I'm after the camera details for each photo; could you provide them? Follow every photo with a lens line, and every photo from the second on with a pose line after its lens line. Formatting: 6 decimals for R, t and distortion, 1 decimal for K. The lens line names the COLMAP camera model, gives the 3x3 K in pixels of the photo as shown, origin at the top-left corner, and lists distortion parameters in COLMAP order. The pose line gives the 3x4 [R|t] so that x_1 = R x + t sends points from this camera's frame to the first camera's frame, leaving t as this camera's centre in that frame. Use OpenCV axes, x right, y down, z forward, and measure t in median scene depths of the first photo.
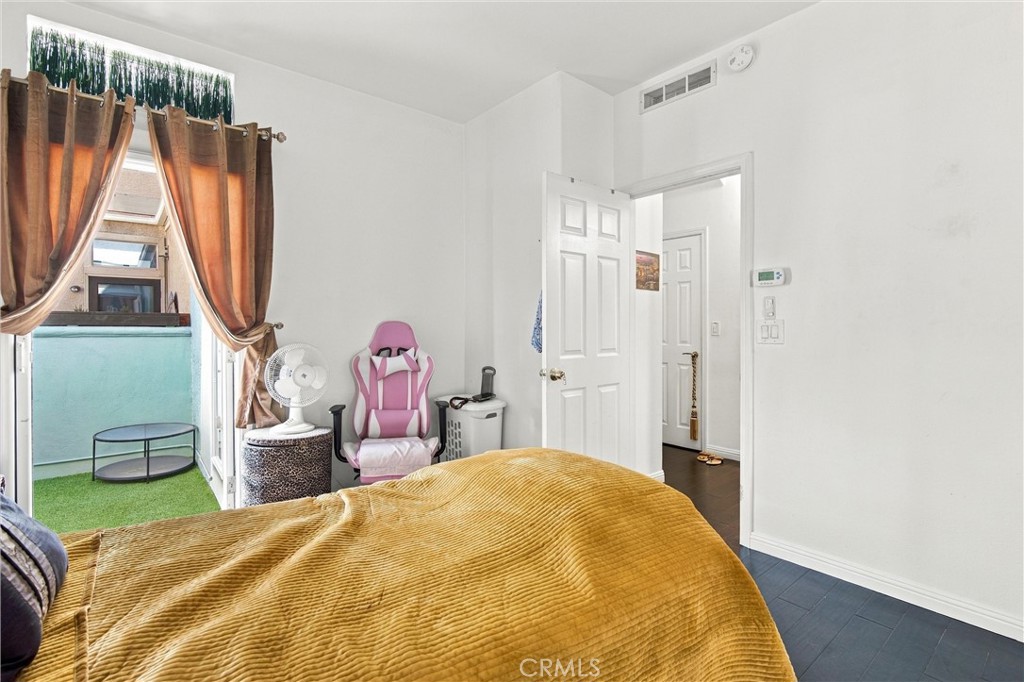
lens RADIAL K [[469.4, 0, 506.0], [0, 469.4, 331.3], [0, 0, 1]] dist [0.000783, 0.000106]
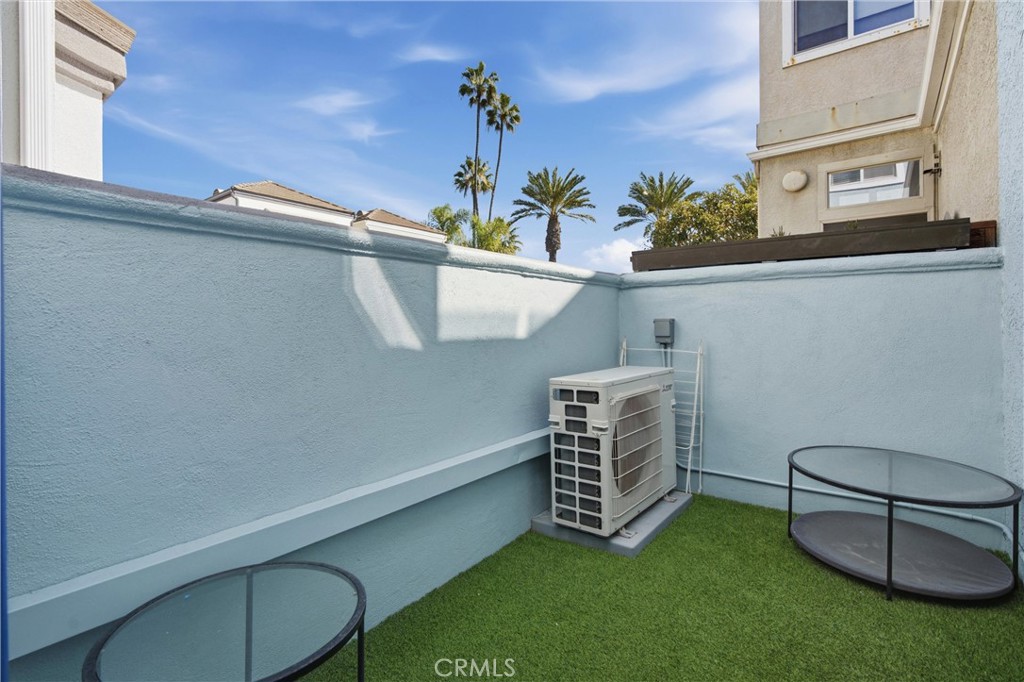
lens RADIAL K [[469.4, 0, 506.0], [0, 469.4, 331.3], [0, 0, 1]] dist [0.000783, 0.000106]
pose [[0.200945, 0.003819, -0.979595, -0.342757], [0.004125, 0.999980, 0.004745, 0.065061], [0.979594, -0.004995, 0.200926, 0.474387]]
